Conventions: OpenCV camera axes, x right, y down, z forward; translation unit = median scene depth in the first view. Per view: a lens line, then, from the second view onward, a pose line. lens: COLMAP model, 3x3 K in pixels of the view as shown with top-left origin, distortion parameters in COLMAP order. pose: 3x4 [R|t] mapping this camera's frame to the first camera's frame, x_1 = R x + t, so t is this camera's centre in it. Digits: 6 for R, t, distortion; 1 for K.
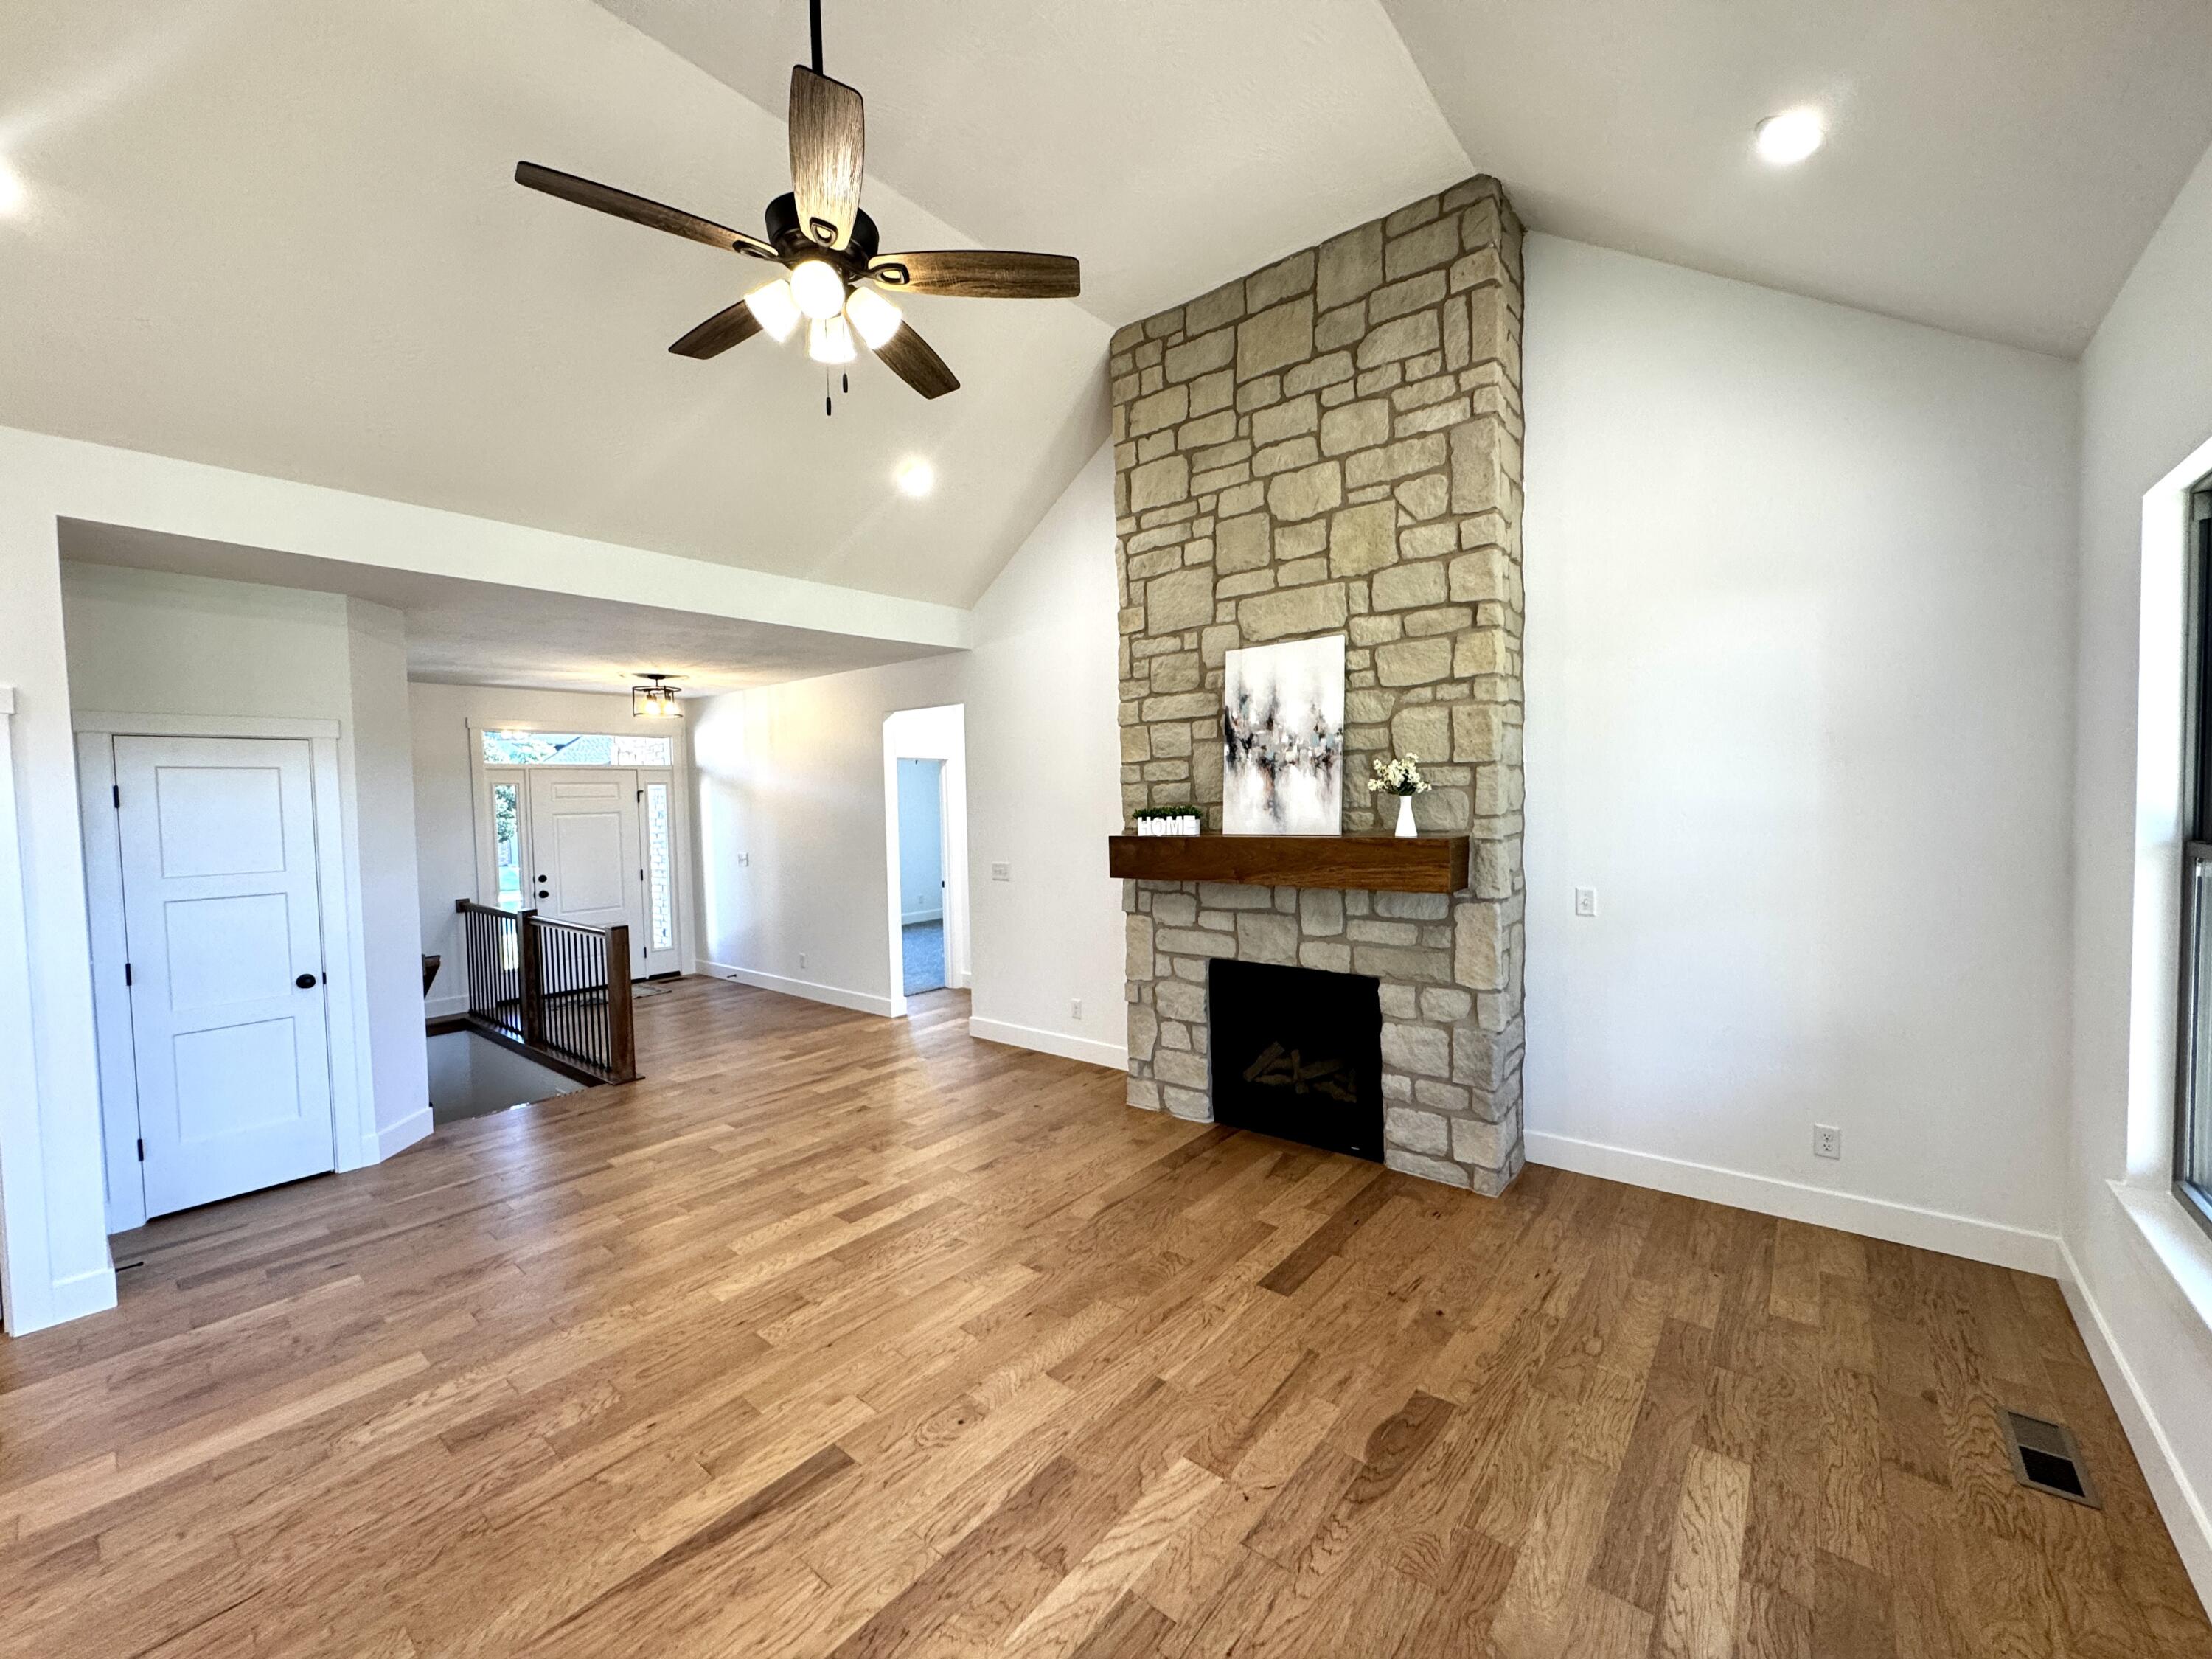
lens RADIAL K [[880.9, 0, 1109.4], [0, 880.9, 828.9], [0, 0, 1]] dist [-0.001988, -0.000344]
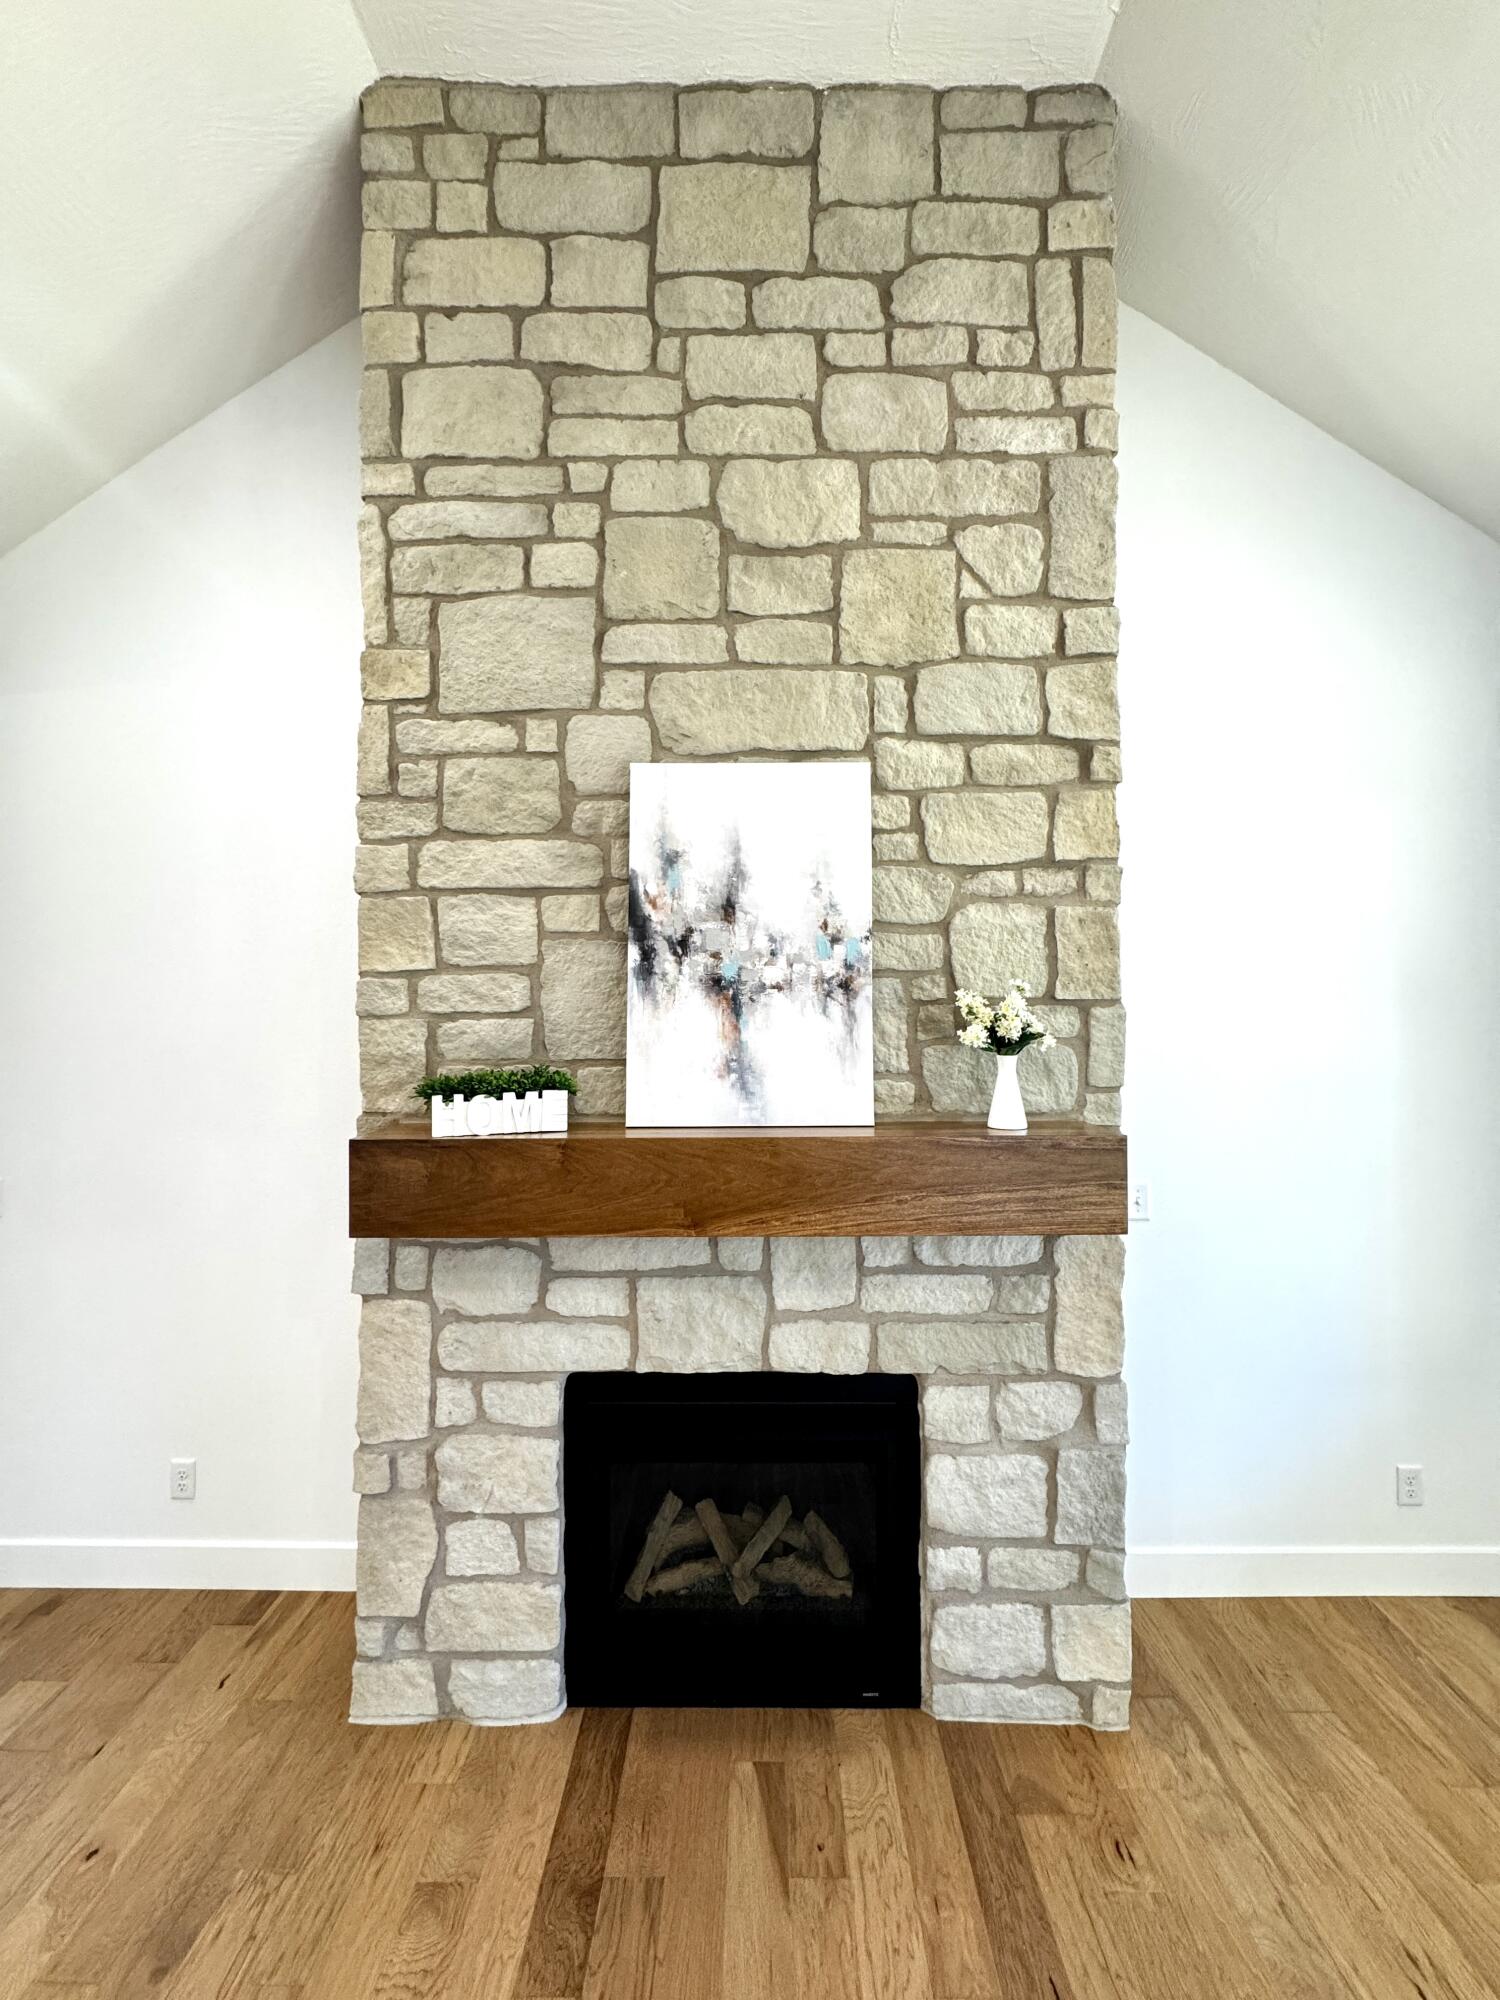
lens RADIAL K [[796.5, 0, 755.5], [0, 796.5, 1004.3], [0, 0, 1]] dist [-0.001988, -0.000344]
pose [[0.785145, 0.029759, 0.618597, -0.094999], [0.006392, 0.998402, -0.056142, -0.038210], [-0.619279, 0.048034, 0.783700, 0.629902]]
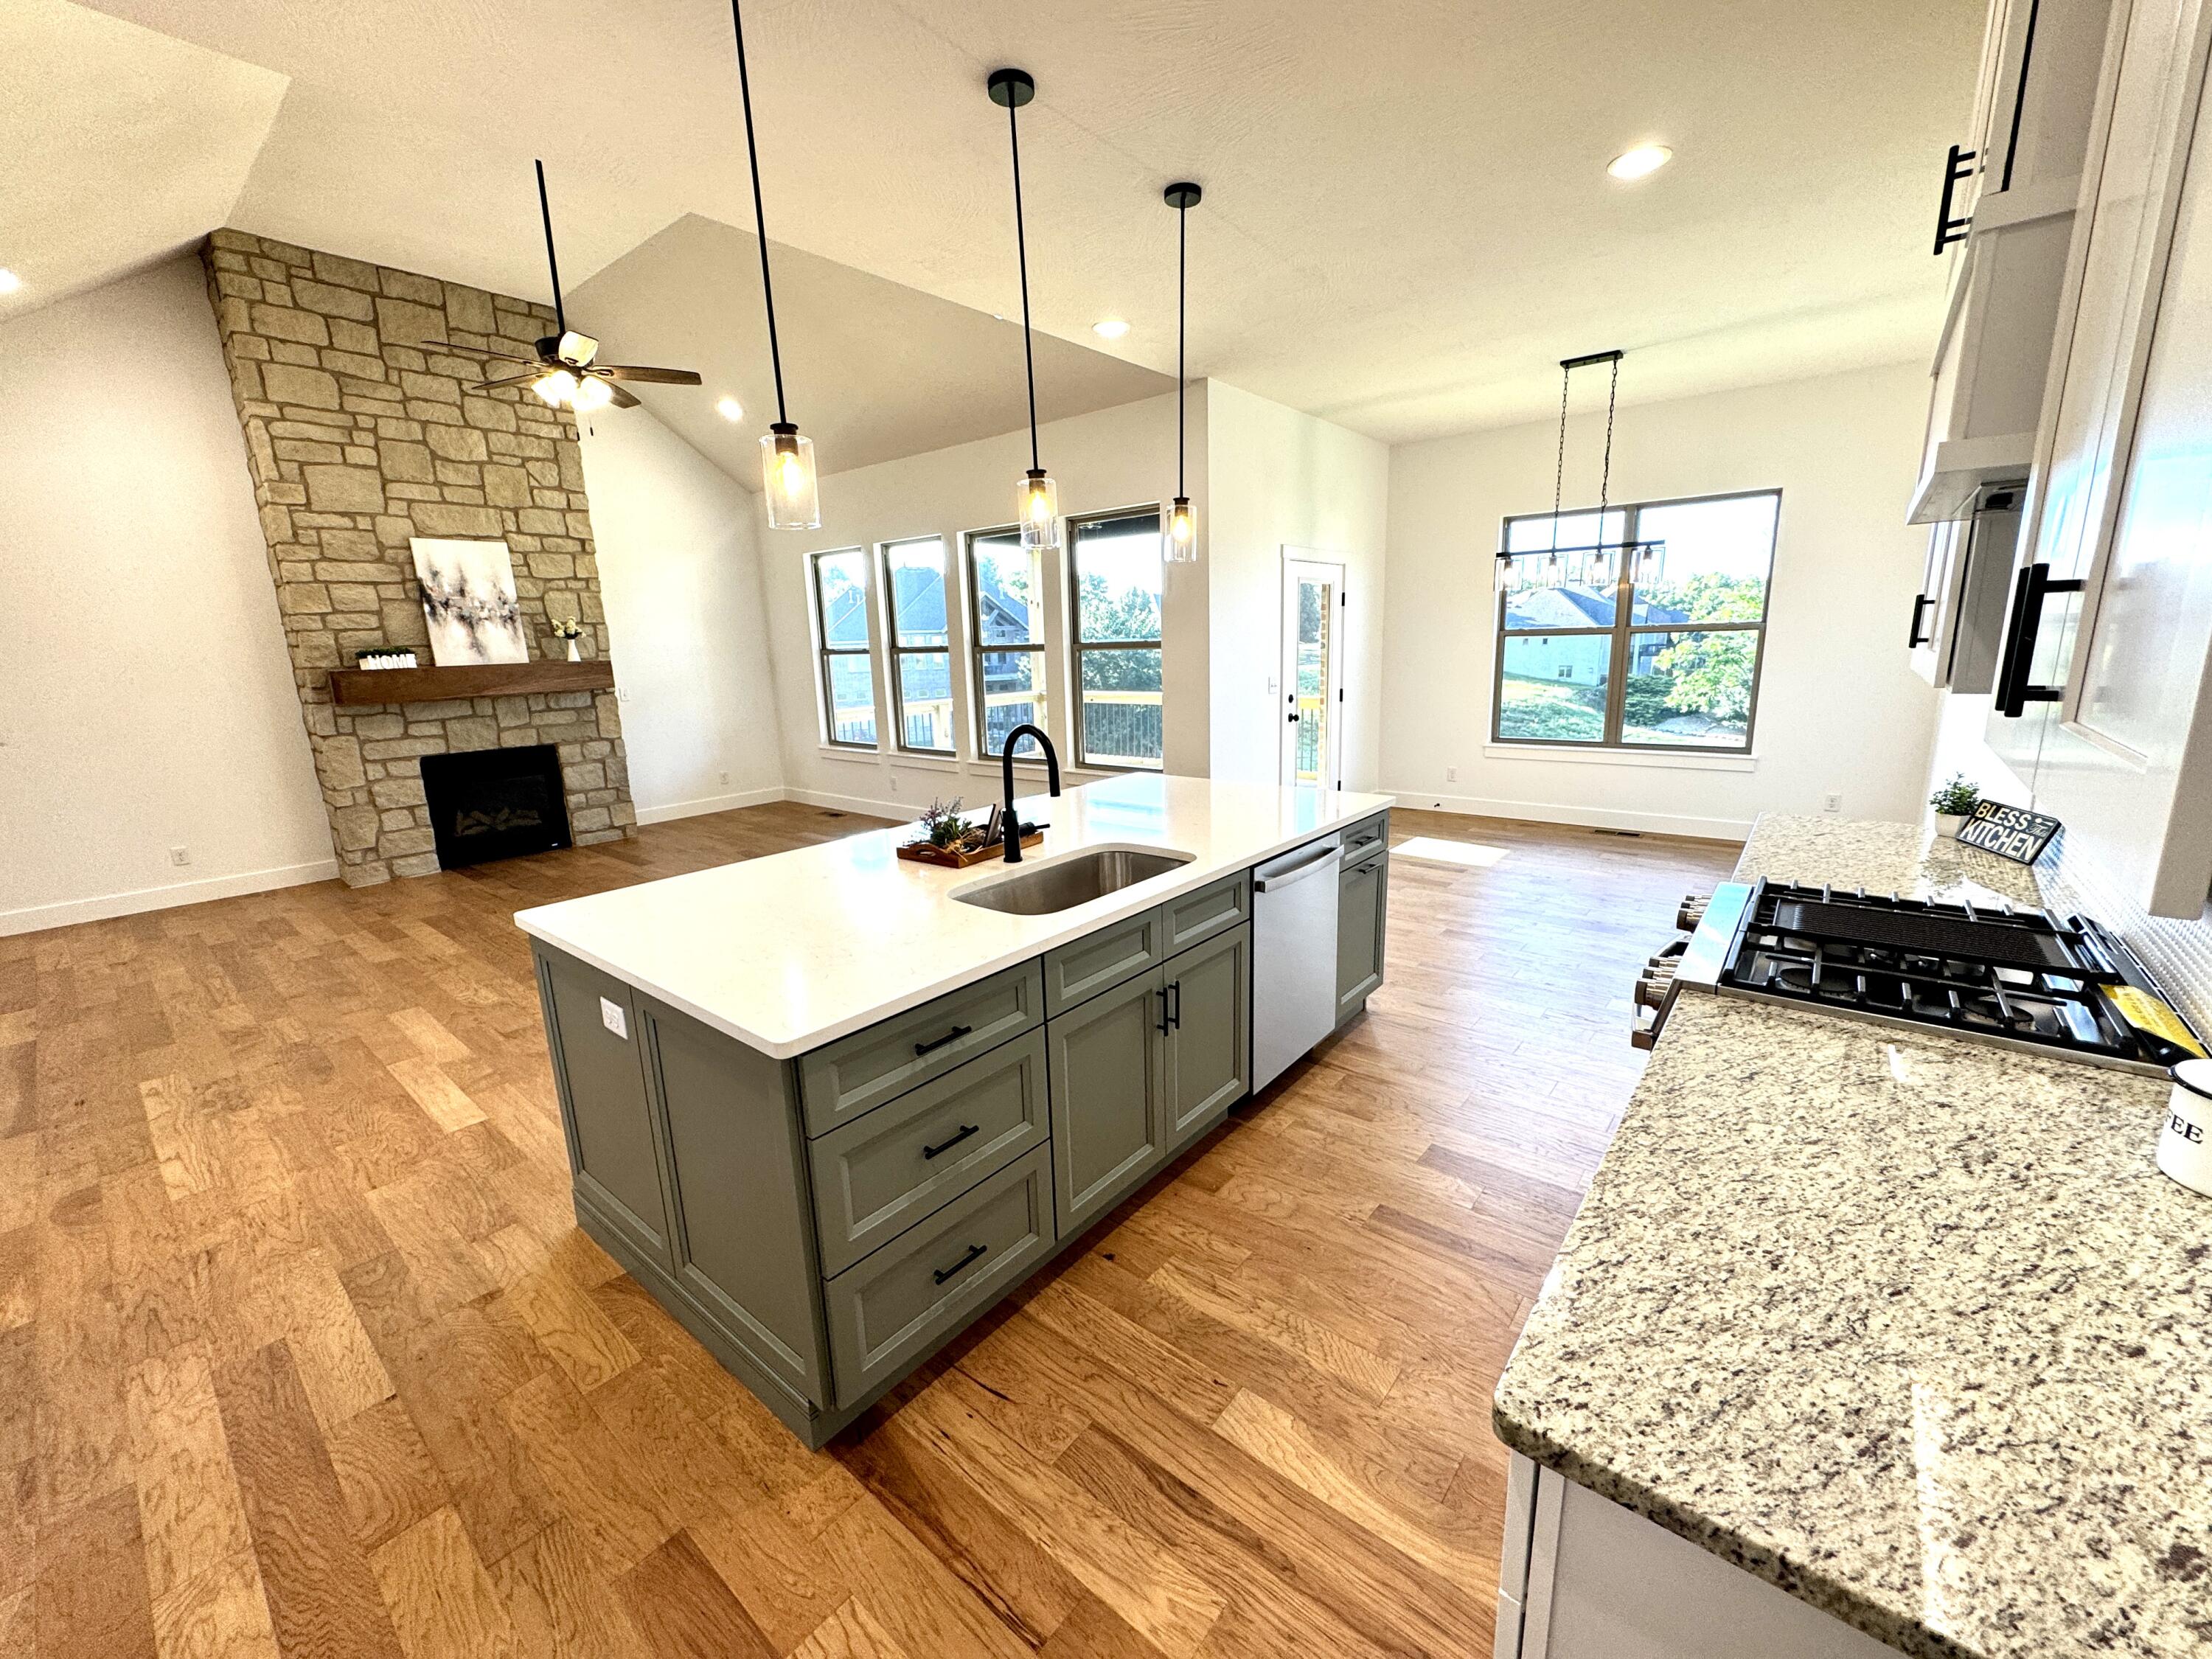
lens RADIAL K [[880.9, 0, 1110.1], [0, 880.9, 829.5], [0, 0, 1]] dist [-0.001988, -0.000344]
pose [[0.006966, -0.189080, 0.981937, -1.424977], [0.067195, 0.979830, 0.188197, 0.075339], [-0.997716, 0.064670, 0.019531, -0.145191]]
